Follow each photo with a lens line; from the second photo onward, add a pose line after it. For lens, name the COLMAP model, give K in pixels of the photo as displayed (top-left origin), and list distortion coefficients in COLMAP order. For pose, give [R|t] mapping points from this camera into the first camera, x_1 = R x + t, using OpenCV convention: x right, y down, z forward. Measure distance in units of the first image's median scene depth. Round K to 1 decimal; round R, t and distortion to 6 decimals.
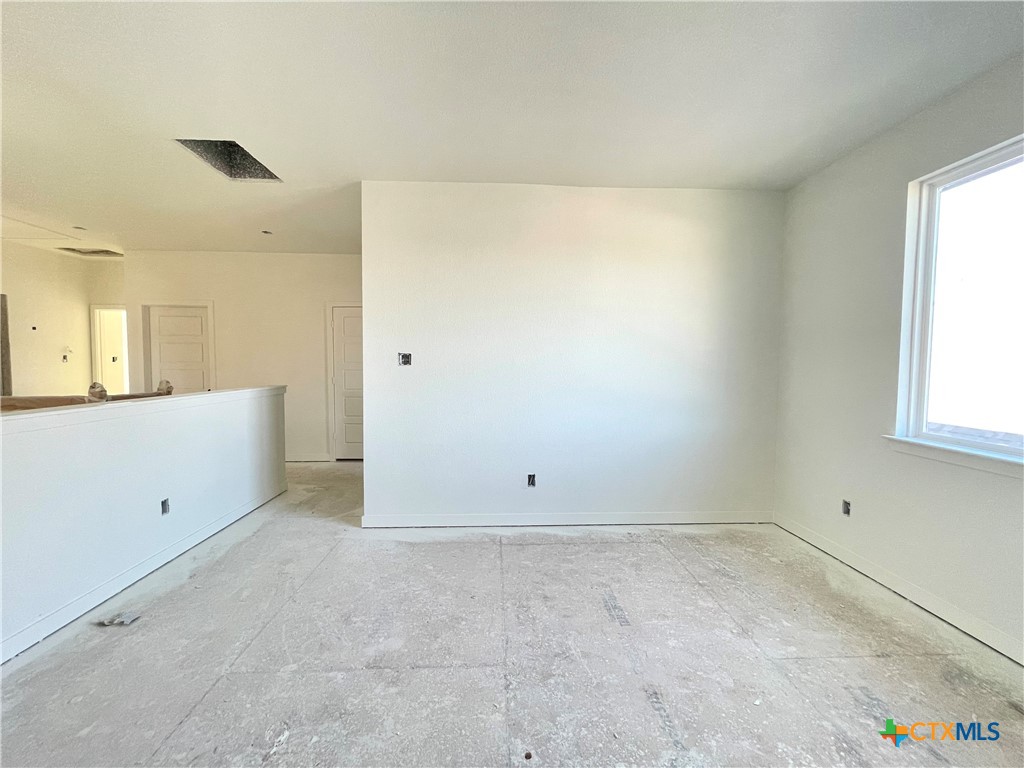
lens RADIAL K [[416.3, 0, 515.3], [0, 416.3, 383.7], [0, 0, 1]] dist [-0.000640, 0.000633]
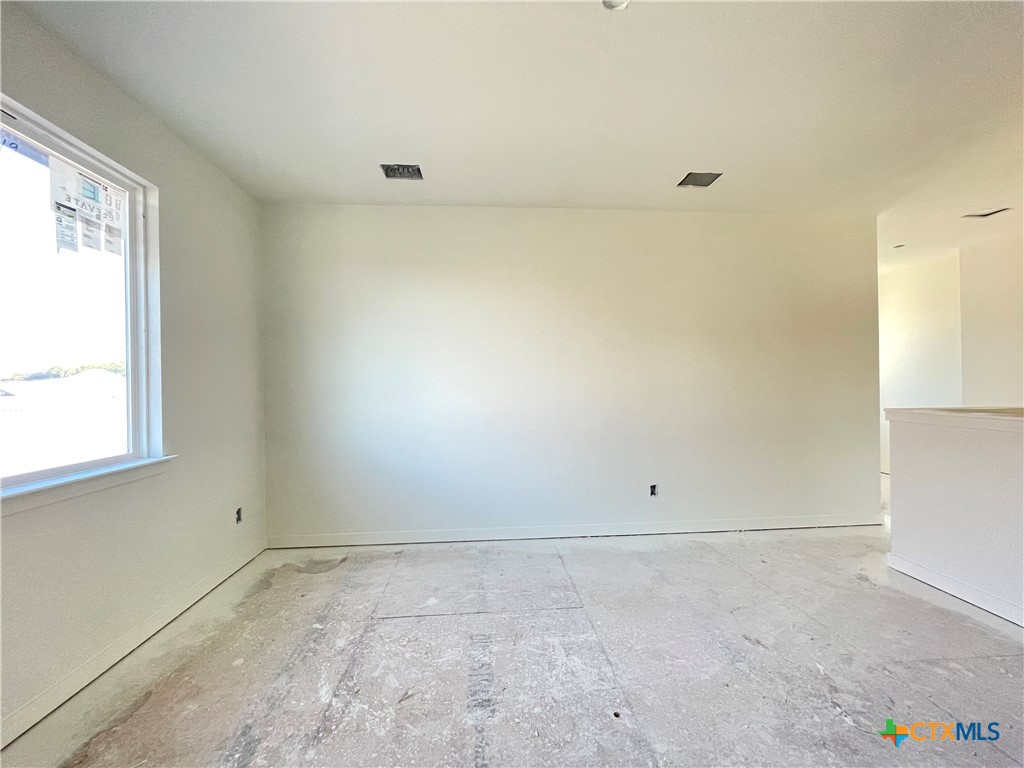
lens RADIAL K [[416.3, 0, 514.2], [0, 416.3, 383.4], [0, 0, 1]] dist [-0.000640, 0.000633]
pose [[-0.999604, 0.002983, -0.027967, 0.188893], [0.001527, 0.998649, 0.051938, -0.040856], [0.028084, 0.051874, -0.998259, 1.152068]]
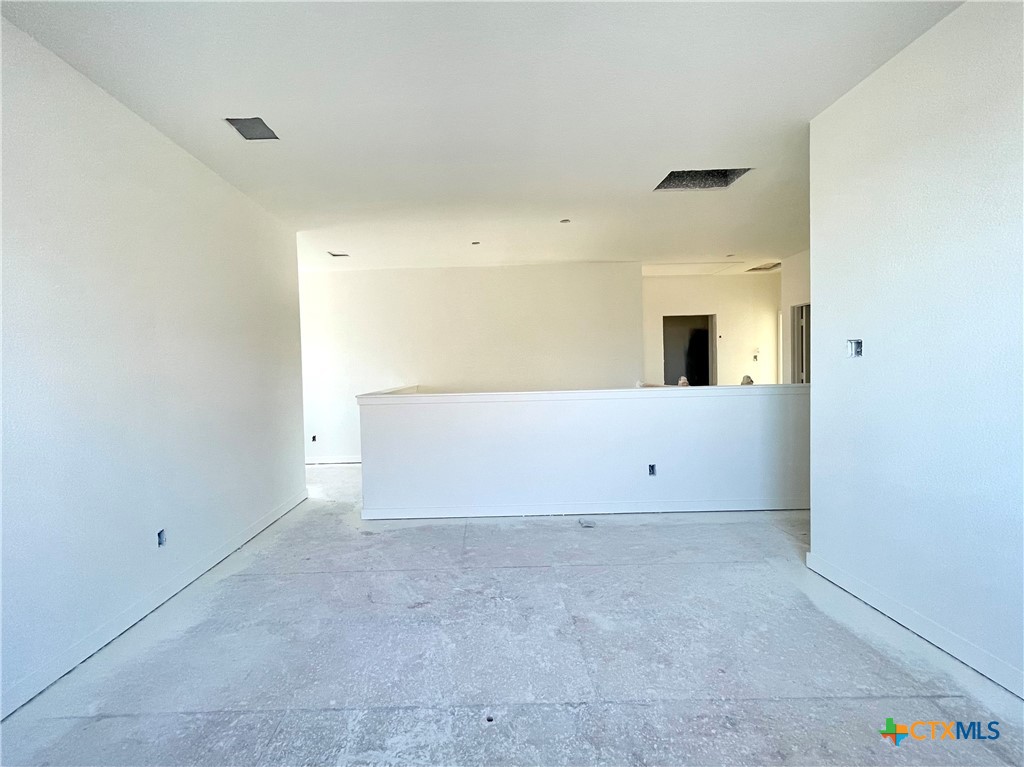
lens RADIAL K [[455.8, 0, 479.9], [0, 455.8, 373.1], [0, 0, 1]] dist [-0.000657, 0.000230]
pose [[-0.058202, 0.003475, -0.998299, 0.667599], [-0.024803, 0.999680, 0.004926, -0.004523], [0.997997, 0.025048, -0.058097, 0.563829]]
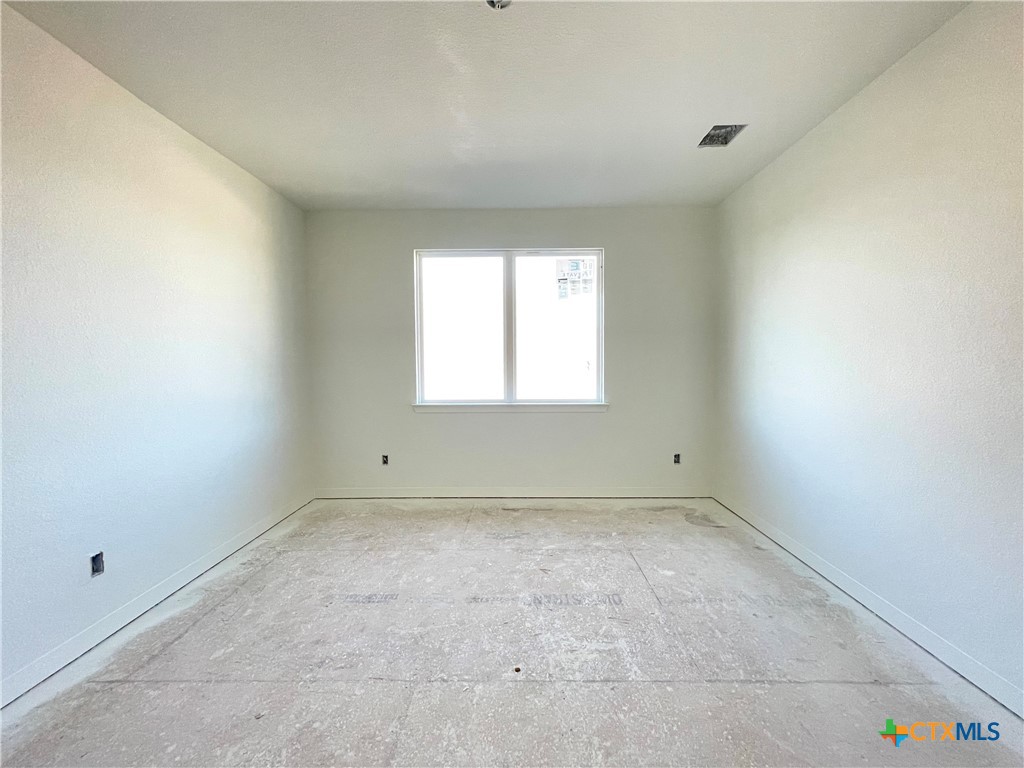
lens RADIAL K [[416.3, 0, 514.2], [0, 416.3, 383.4], [0, 0, 1]] dist [-0.000640, 0.000633]
pose [[0.062648, -0.062941, 0.996049, -0.647485], [0.059920, 0.996446, 0.059197, -0.025836], [-0.996235, 0.055974, 0.066196, 0.485070]]
